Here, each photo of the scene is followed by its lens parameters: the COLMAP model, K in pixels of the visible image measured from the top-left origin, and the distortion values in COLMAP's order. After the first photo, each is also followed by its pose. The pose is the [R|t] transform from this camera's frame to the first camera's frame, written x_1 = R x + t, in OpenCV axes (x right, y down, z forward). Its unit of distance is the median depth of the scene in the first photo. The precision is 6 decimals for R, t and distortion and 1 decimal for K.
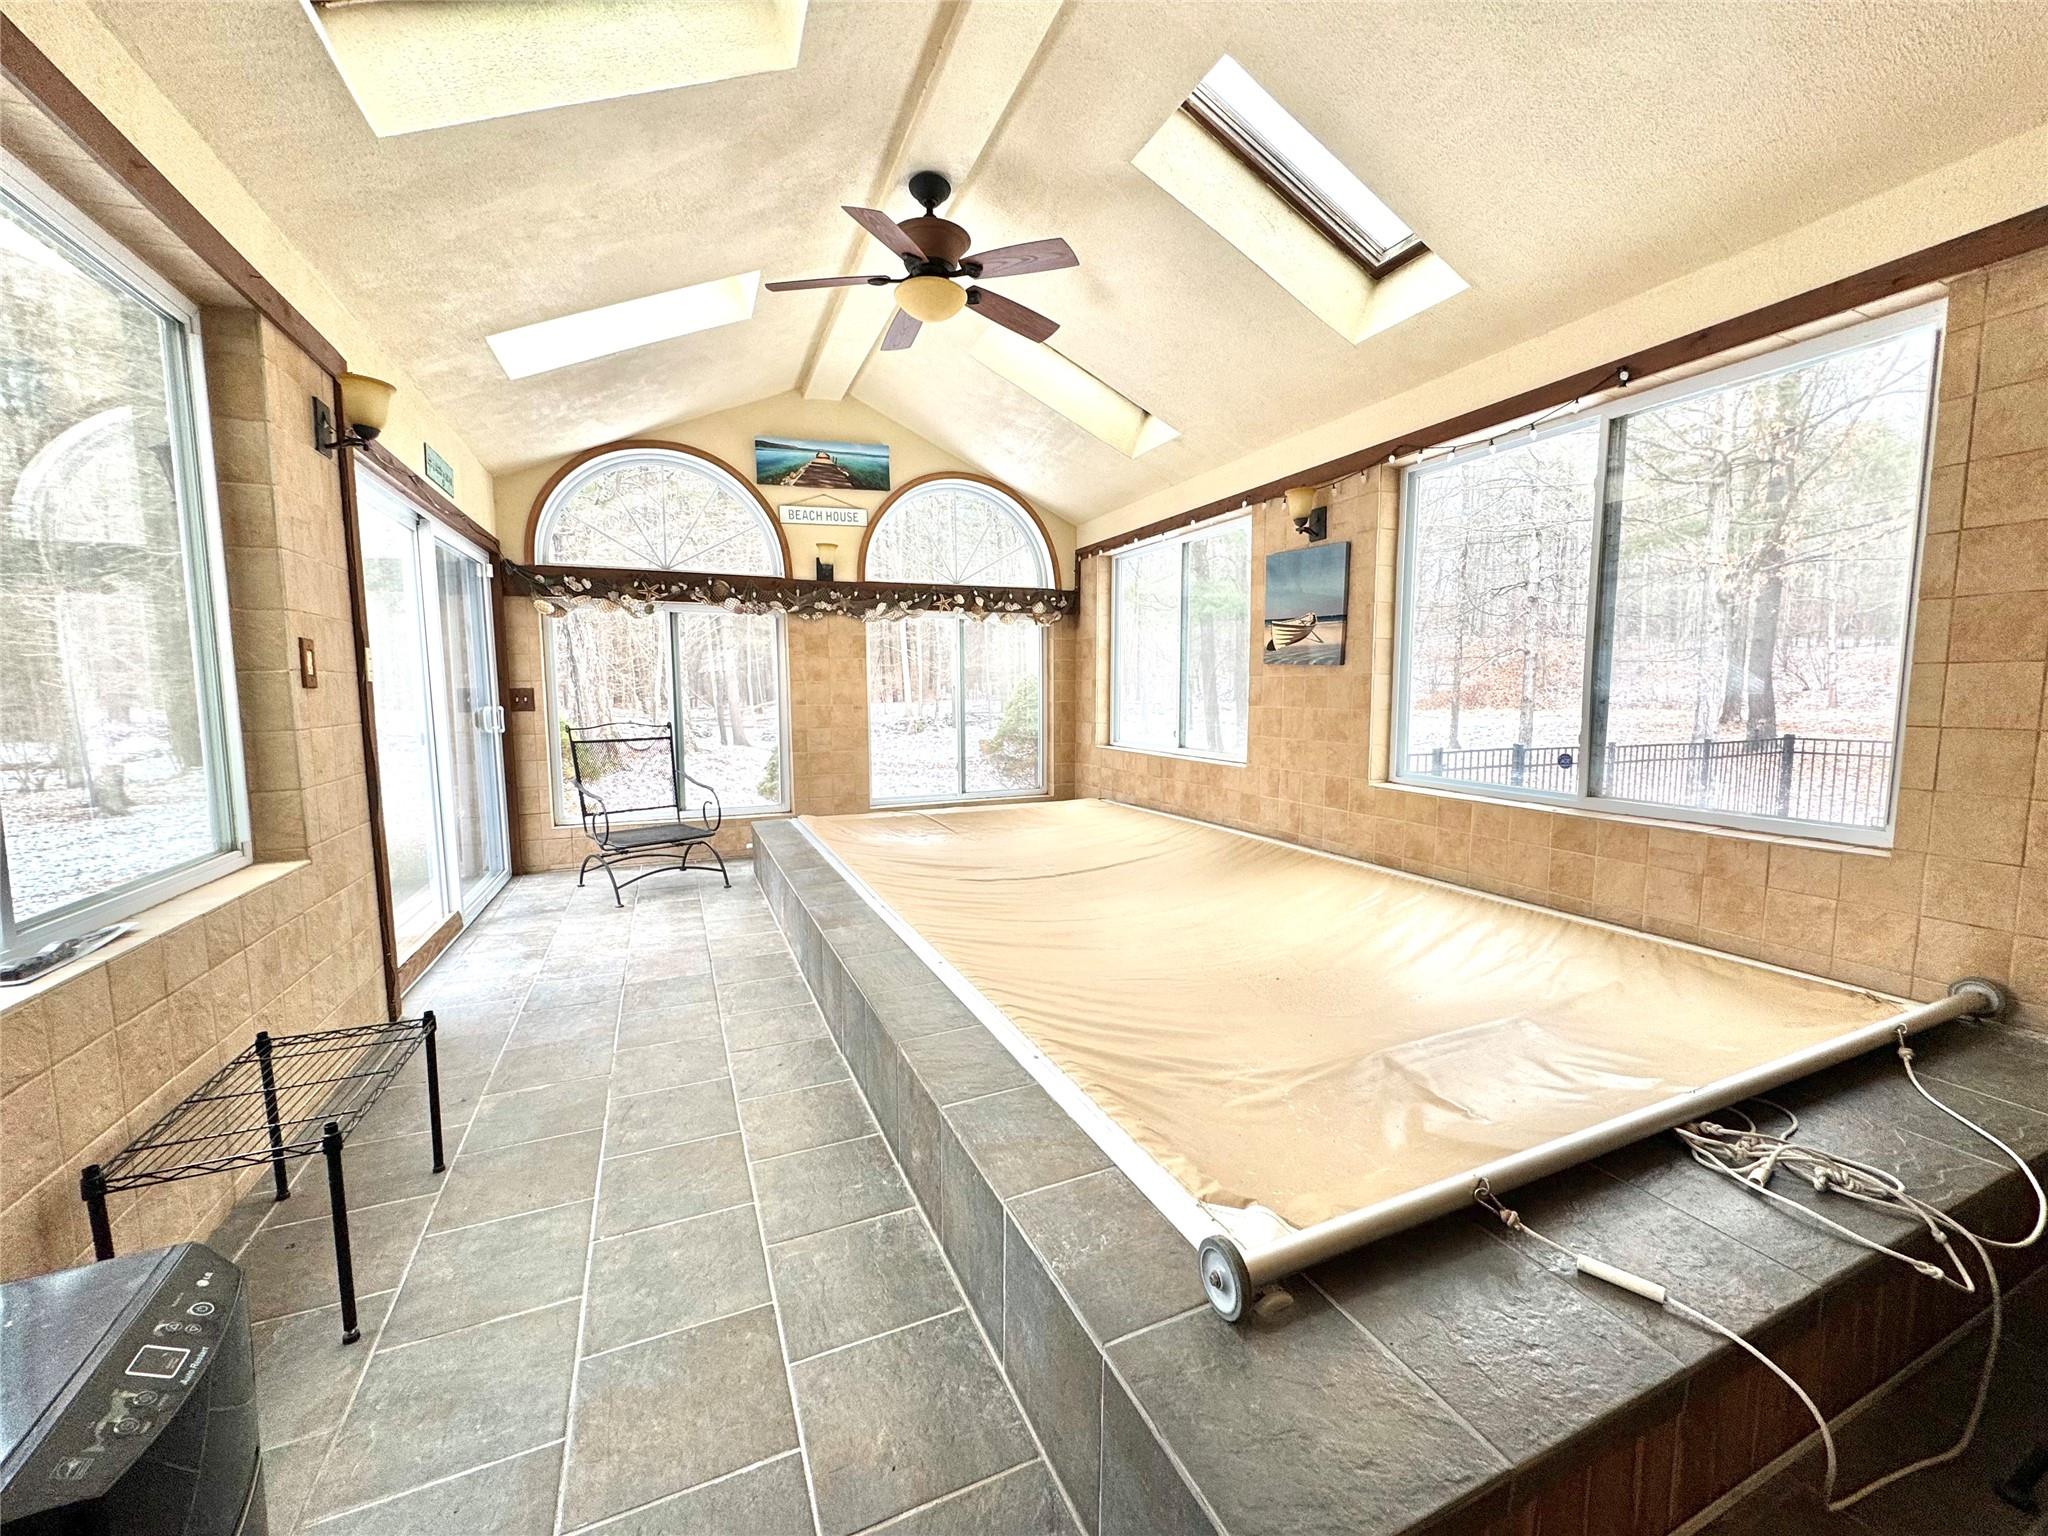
lens RADIAL K [[811.9, 0, 1027.3], [0, 811.9, 774.2], [0, 0, 1]] dist [-0.009998, 0.000515]
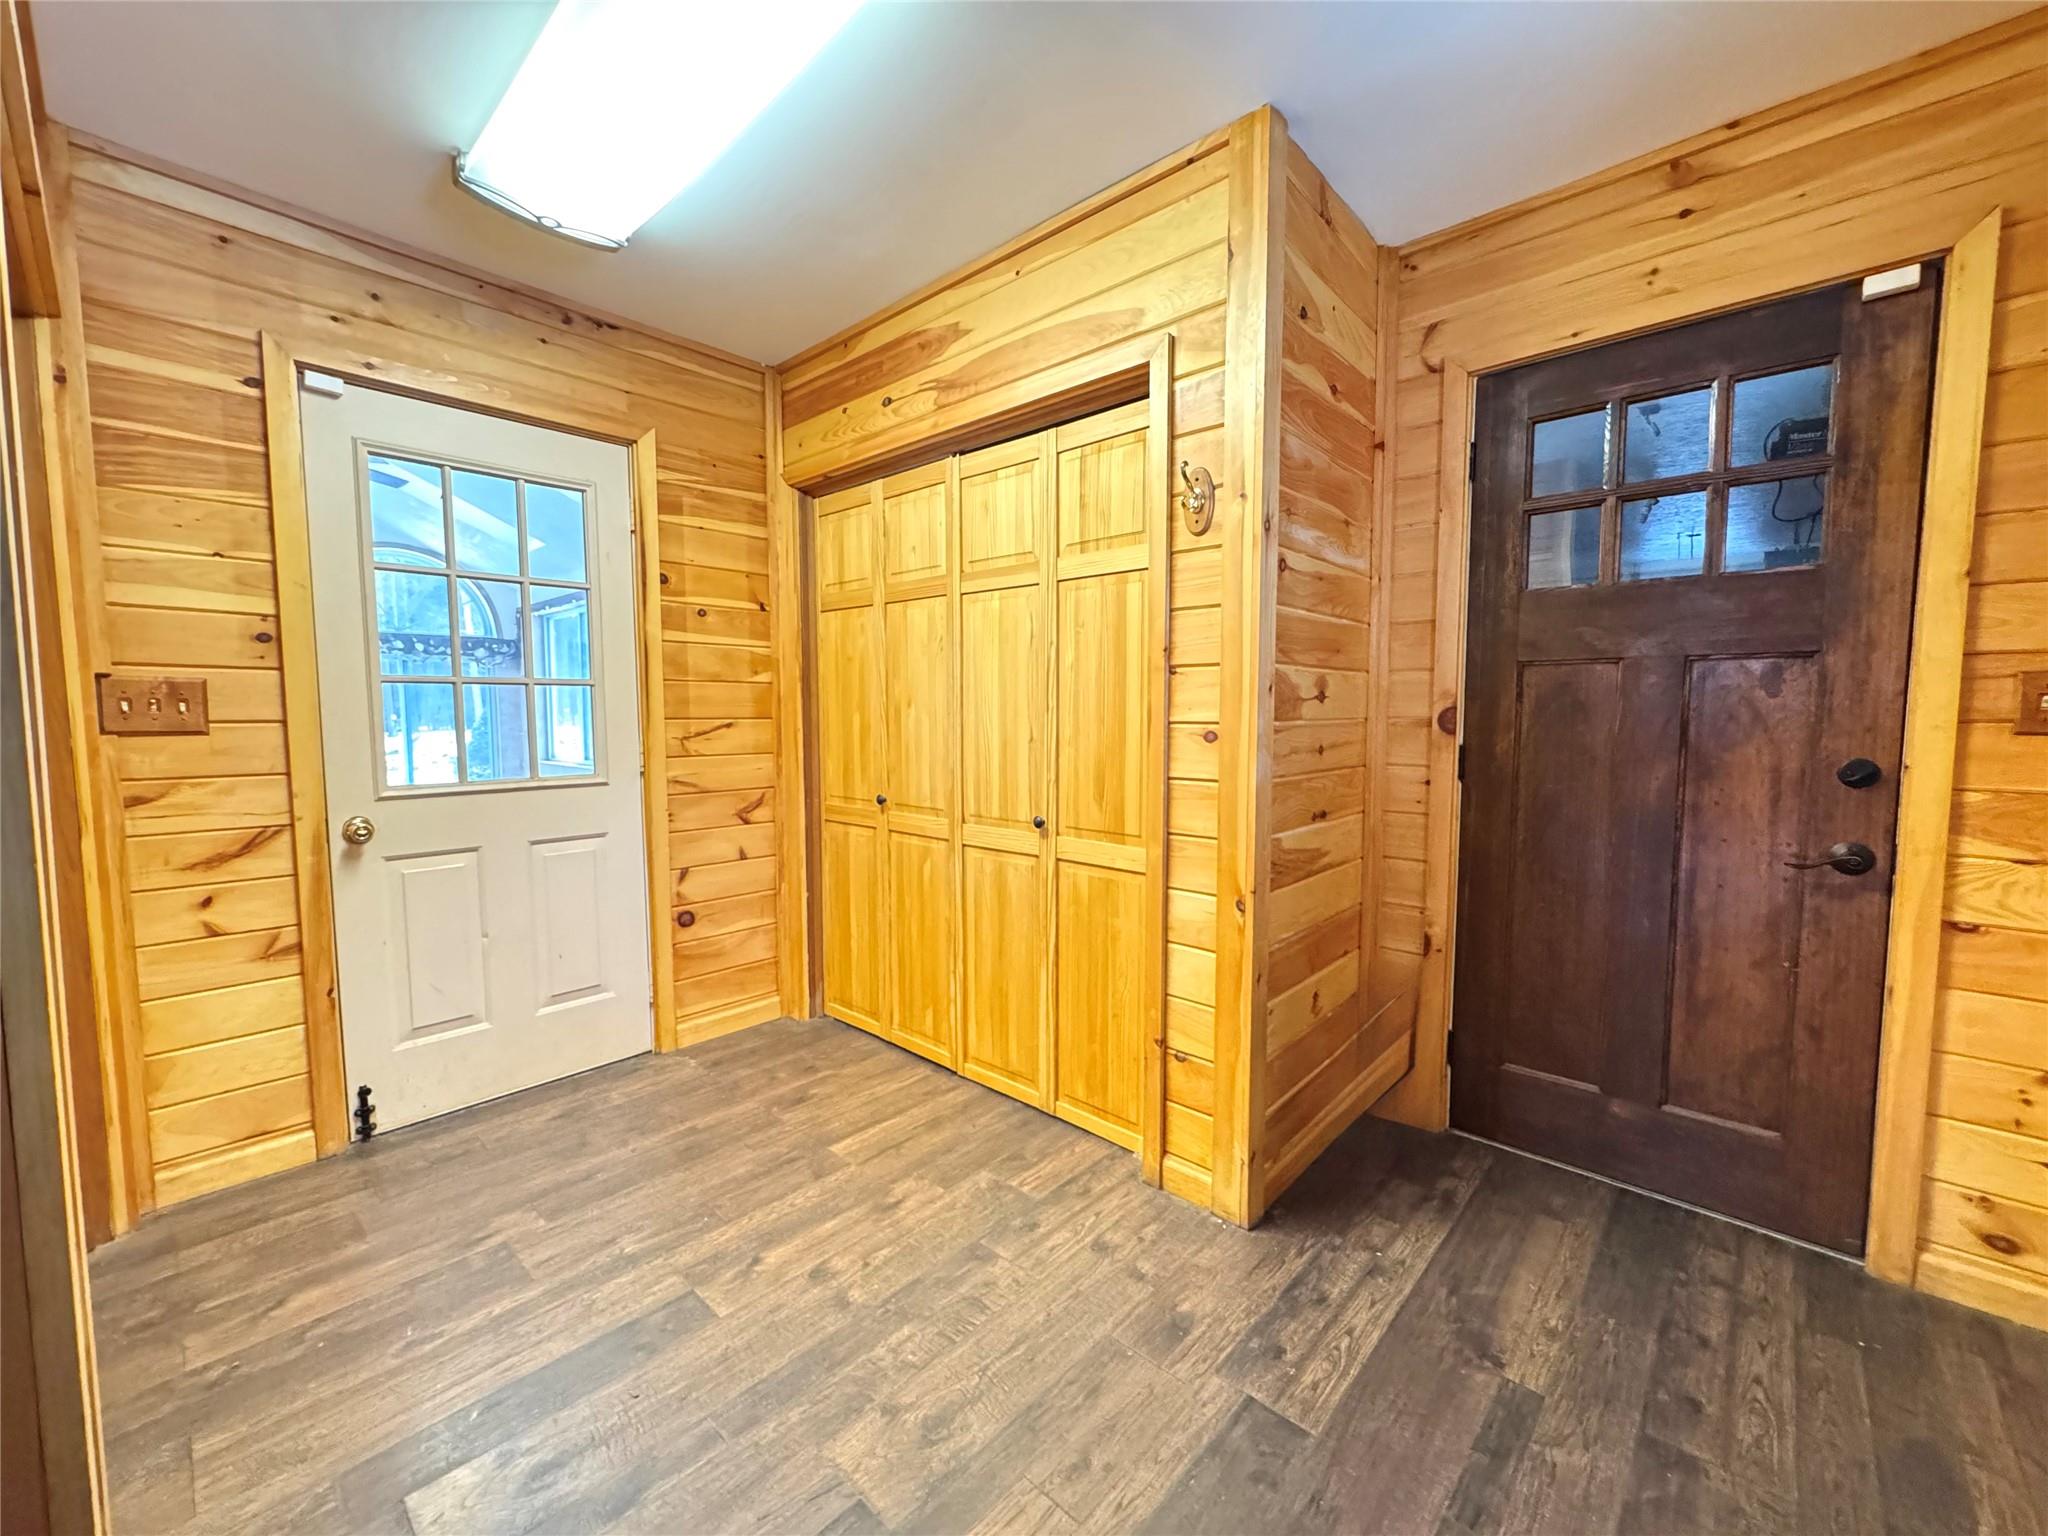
lens RADIAL K [[813.1, 0, 1019.9], [0, 813.1, 767.7], [0, 0, 1]] dist [0.000752, -0.000127]
pose [[0.911974, -0.022259, 0.409643, 0.344413], [0.038617, 0.998751, -0.031703, 0.062623], [-0.408426, 0.044732, 0.911695, -0.655190]]
